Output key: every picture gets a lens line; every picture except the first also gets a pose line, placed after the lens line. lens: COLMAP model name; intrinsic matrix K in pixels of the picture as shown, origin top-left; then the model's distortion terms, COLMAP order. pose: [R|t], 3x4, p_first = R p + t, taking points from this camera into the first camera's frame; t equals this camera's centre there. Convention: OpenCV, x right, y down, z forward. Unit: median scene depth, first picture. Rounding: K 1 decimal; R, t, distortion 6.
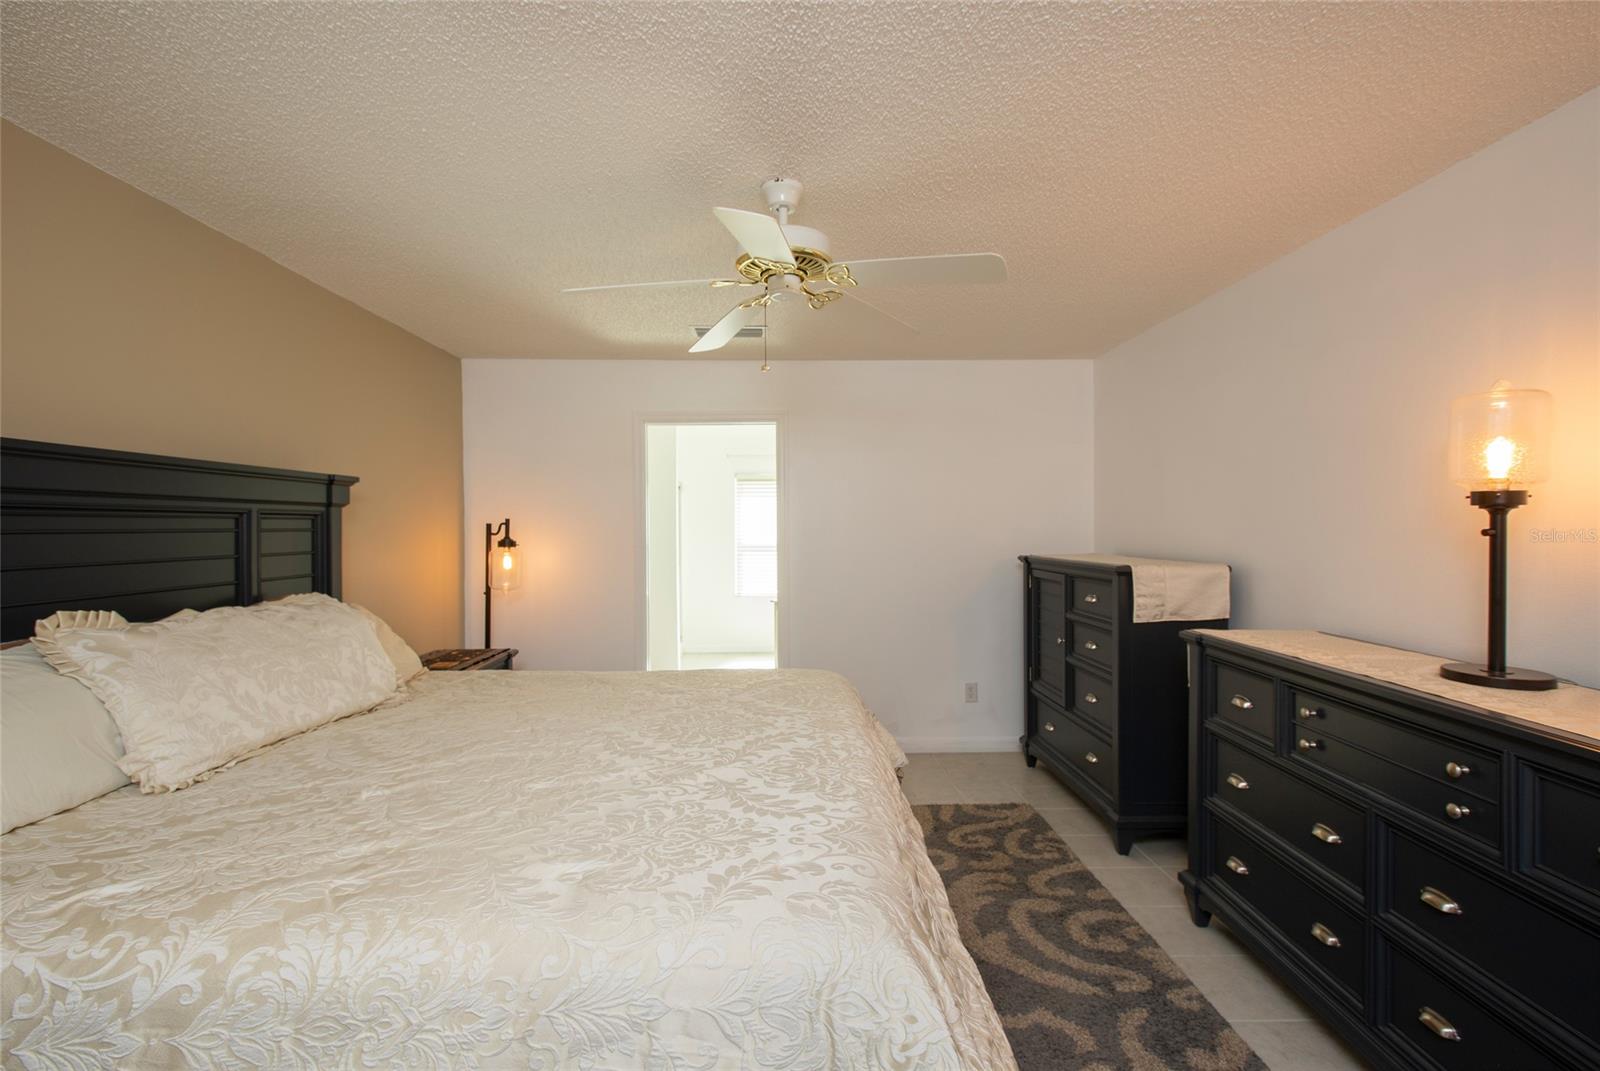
lens RADIAL K [[730.7, 0, 802.6], [0, 730.7, 532.6], [0, 0, 1]] dist [0.008093, -0.000140]
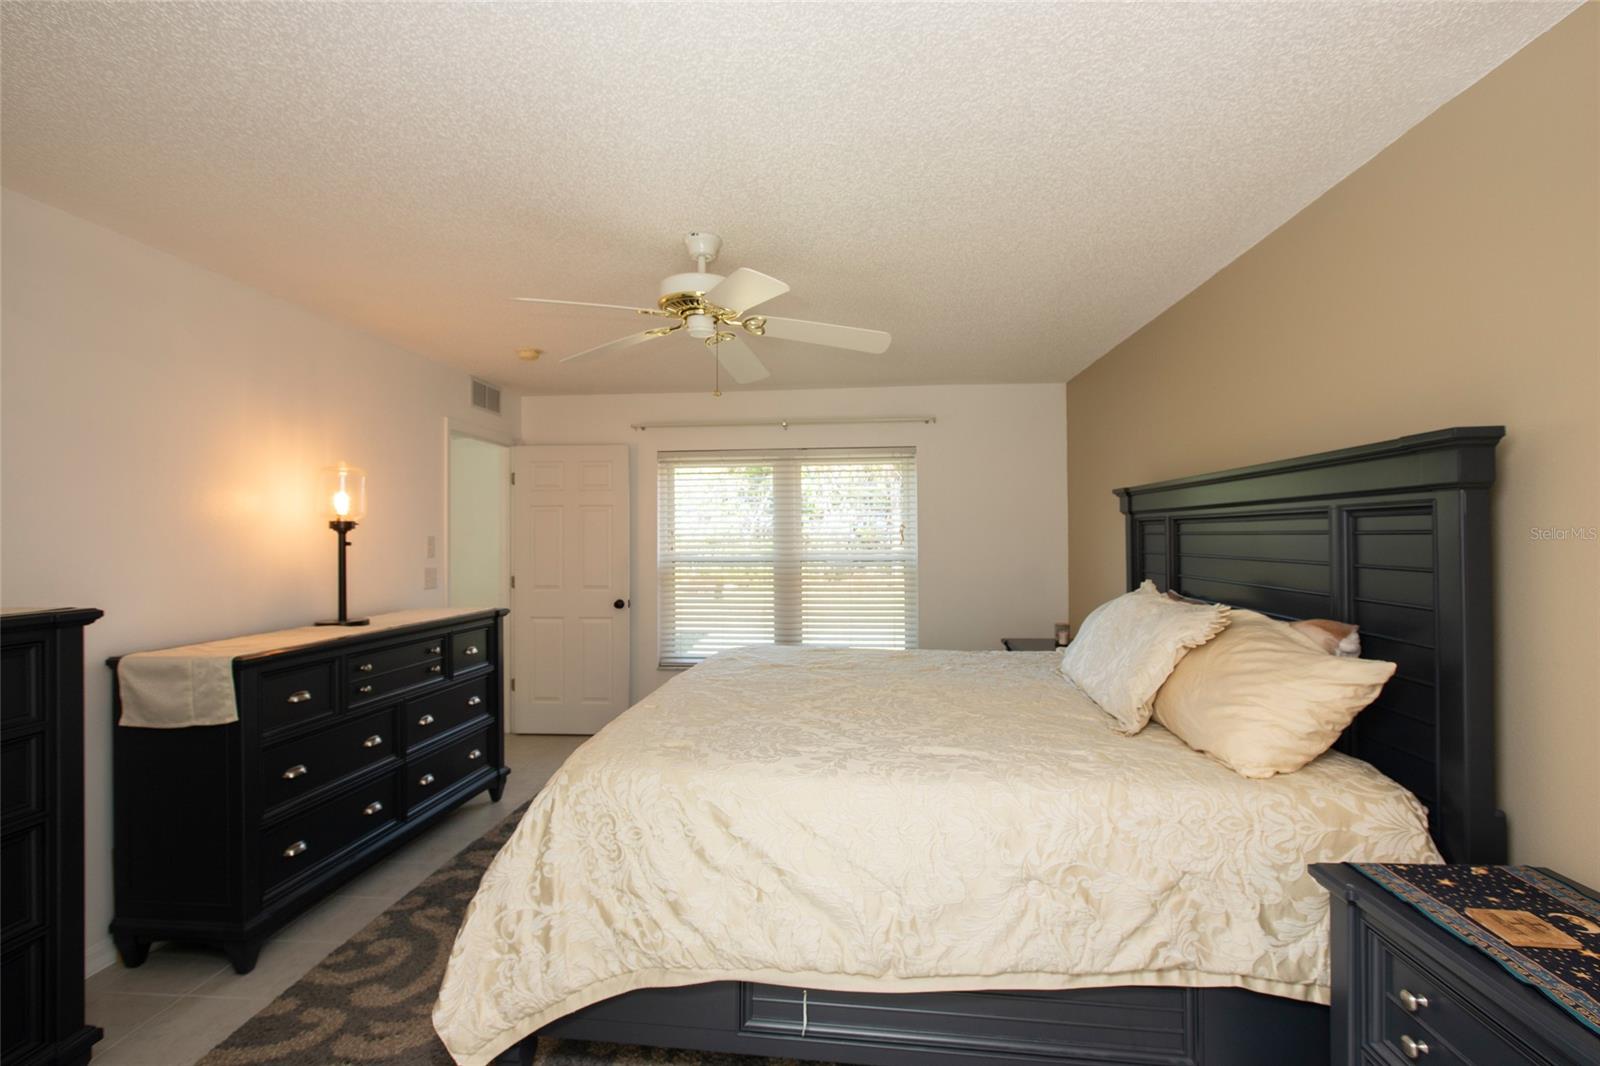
lens RADIAL K [[730.7, 0, 793.4], [0, 730.7, 534.2], [0, 0, 1]] dist [0.008093, -0.000140]
pose [[-0.993708, 0.011056, 0.111453, -0.287125], [0.010731, 0.999936, -0.003512, -0.005257], [-0.111484, -0.002294, -0.993764, 2.105659]]
